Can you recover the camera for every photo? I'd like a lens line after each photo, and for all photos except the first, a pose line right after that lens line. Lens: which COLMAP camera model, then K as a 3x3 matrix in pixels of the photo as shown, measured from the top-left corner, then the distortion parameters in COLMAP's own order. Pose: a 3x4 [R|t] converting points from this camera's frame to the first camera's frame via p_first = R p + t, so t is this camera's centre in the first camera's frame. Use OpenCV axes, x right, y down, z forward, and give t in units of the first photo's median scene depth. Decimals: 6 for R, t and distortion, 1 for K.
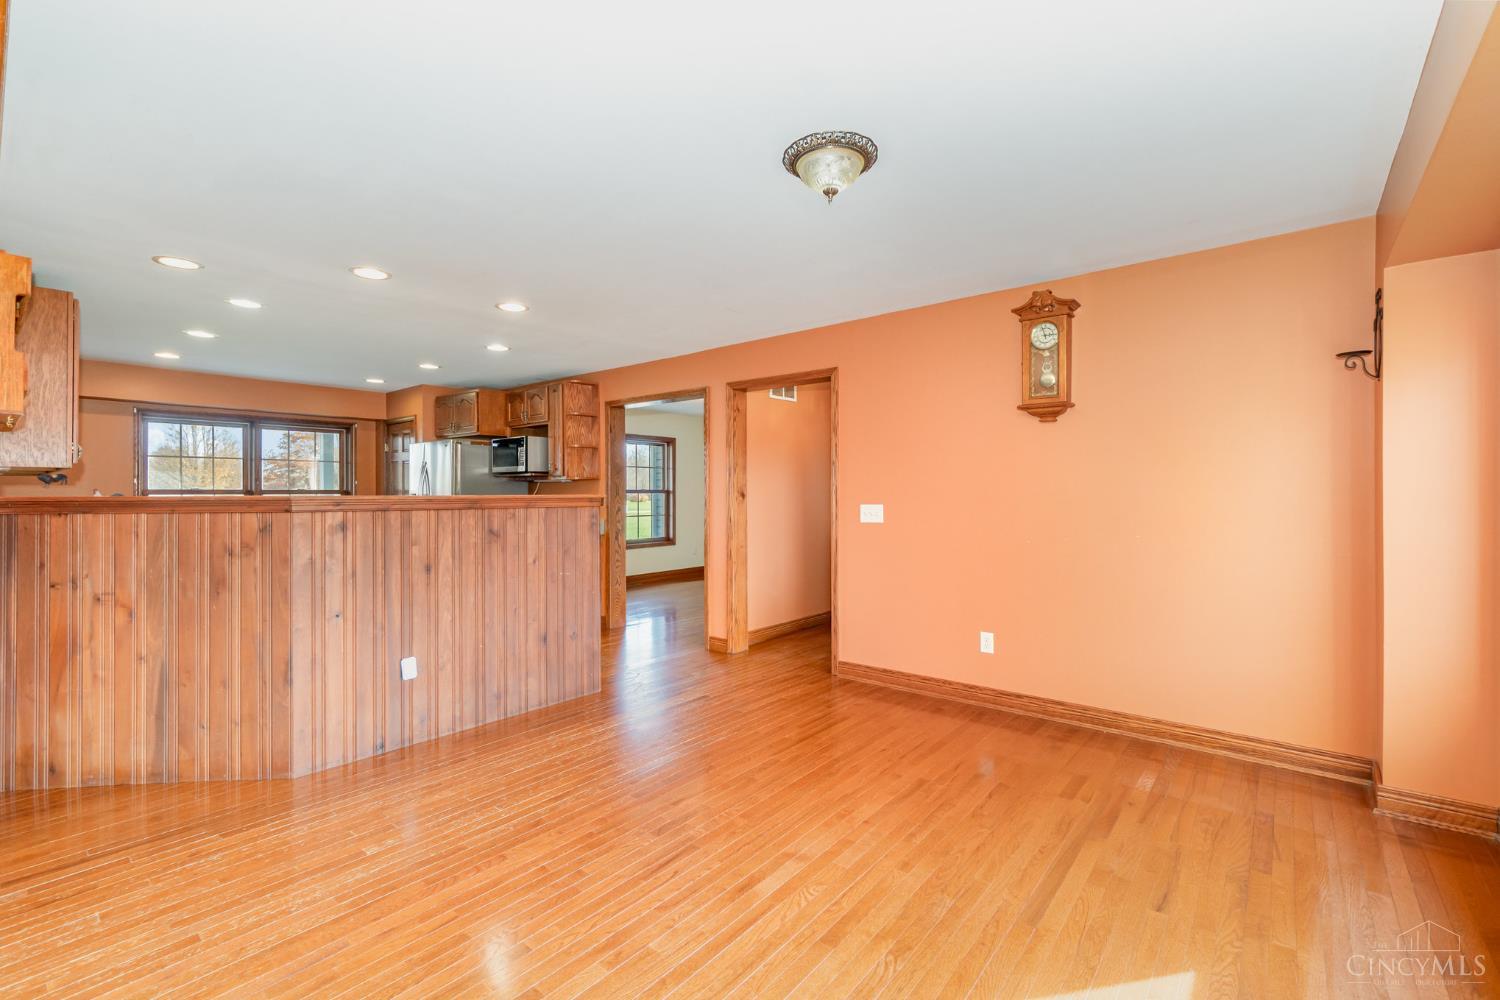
lens RADIAL K [[648.1, 0, 738.1], [0, 648.1, 492.3], [0, 0, 1]] dist [-0.006411, 0.001331]
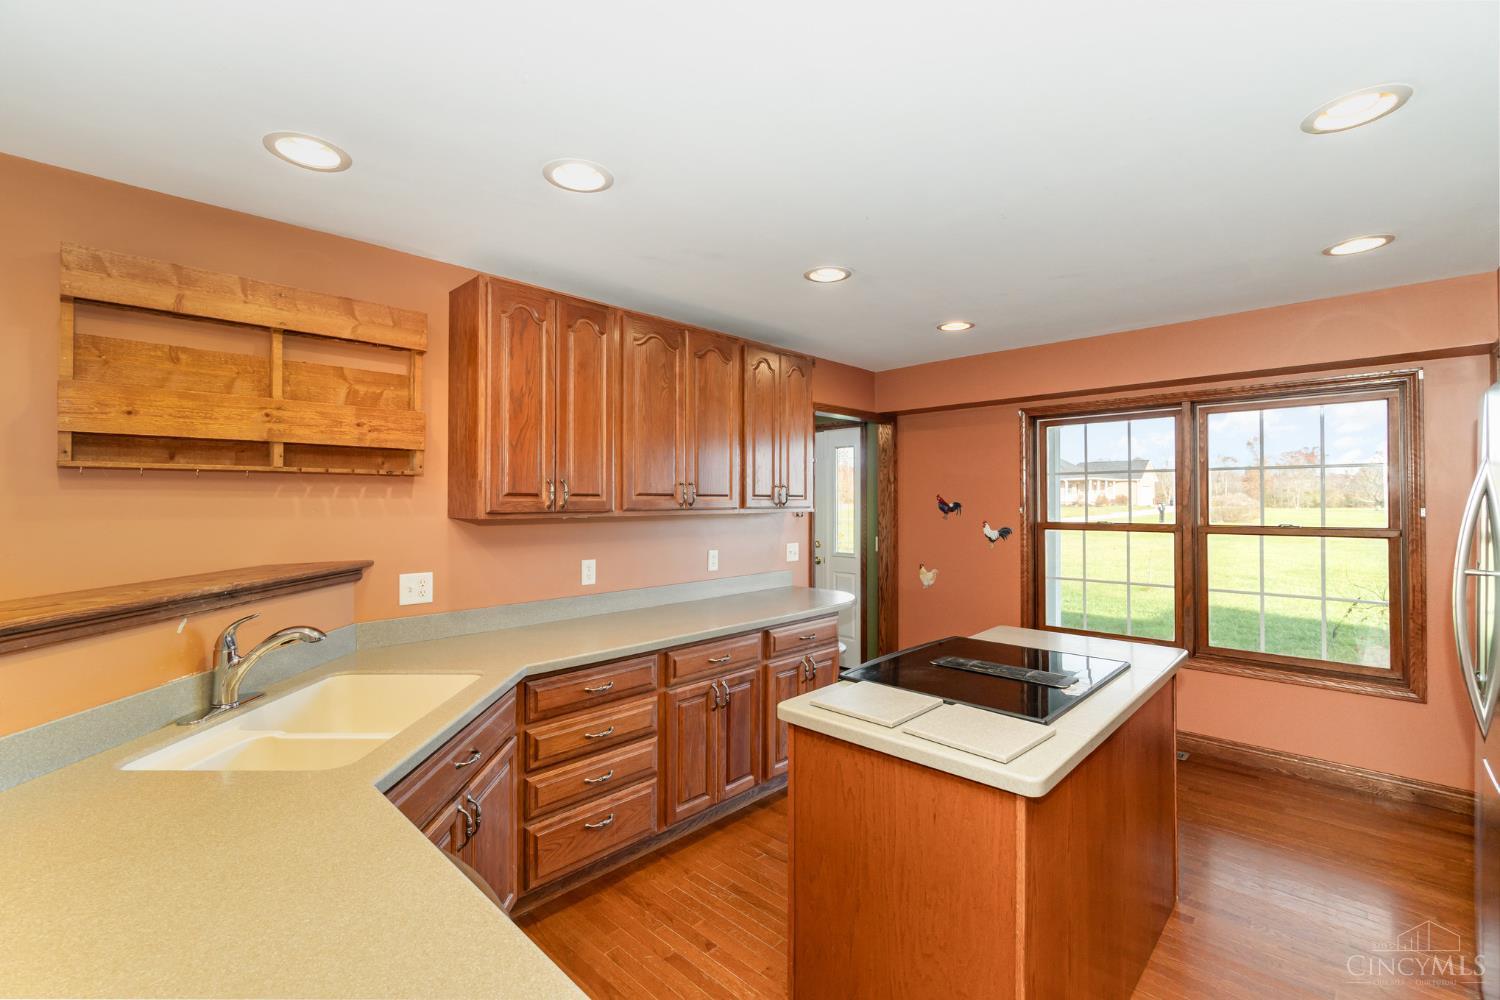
lens RADIAL K [[648.1, 0, 745.5], [0, 648.1, 493.4], [0, 0, 1]] dist [-0.006411, 0.001331]
pose [[-0.052128, -0.005954, -0.998623, -0.170833], [0.003082, 0.999977, -0.006123, -0.030323], [0.998636, -0.003397, -0.052108, 0.663404]]
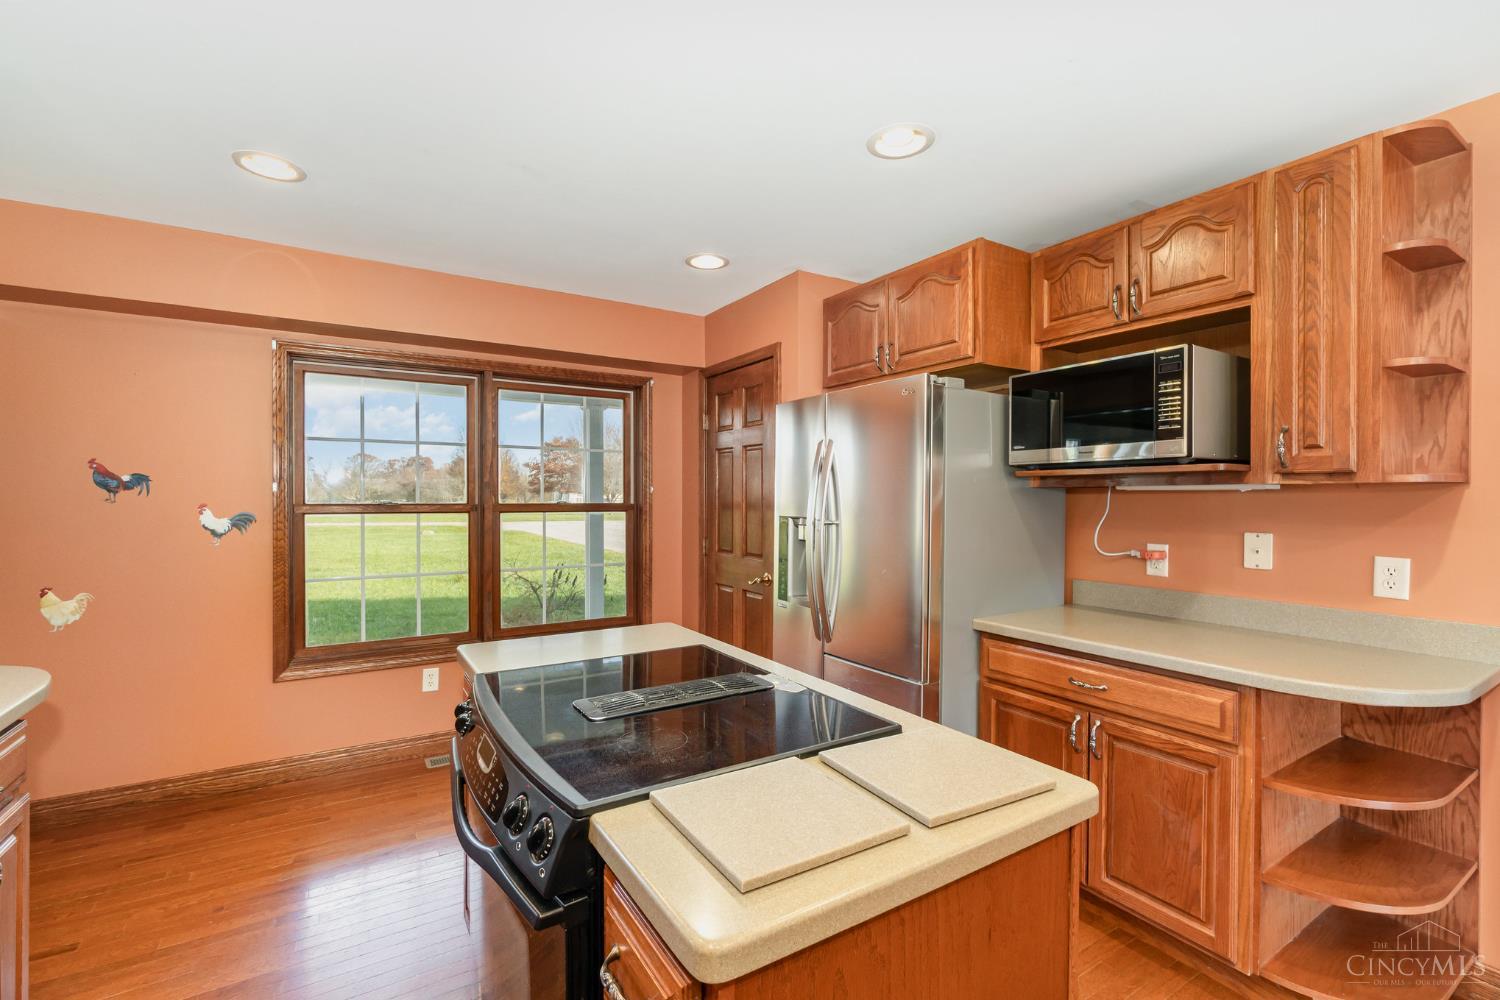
lens RADIAL K [[648.1, 0, 748.5], [0, 648.1, 506.7], [0, 0, 1]] dist [-0.006411, 0.001331]
pose [[0.952663, 0.009817, -0.303868, -0.395330], [-0.005789, 0.999883, 0.014153, -0.010748], [0.303972, -0.011724, 0.952609, 0.579585]]
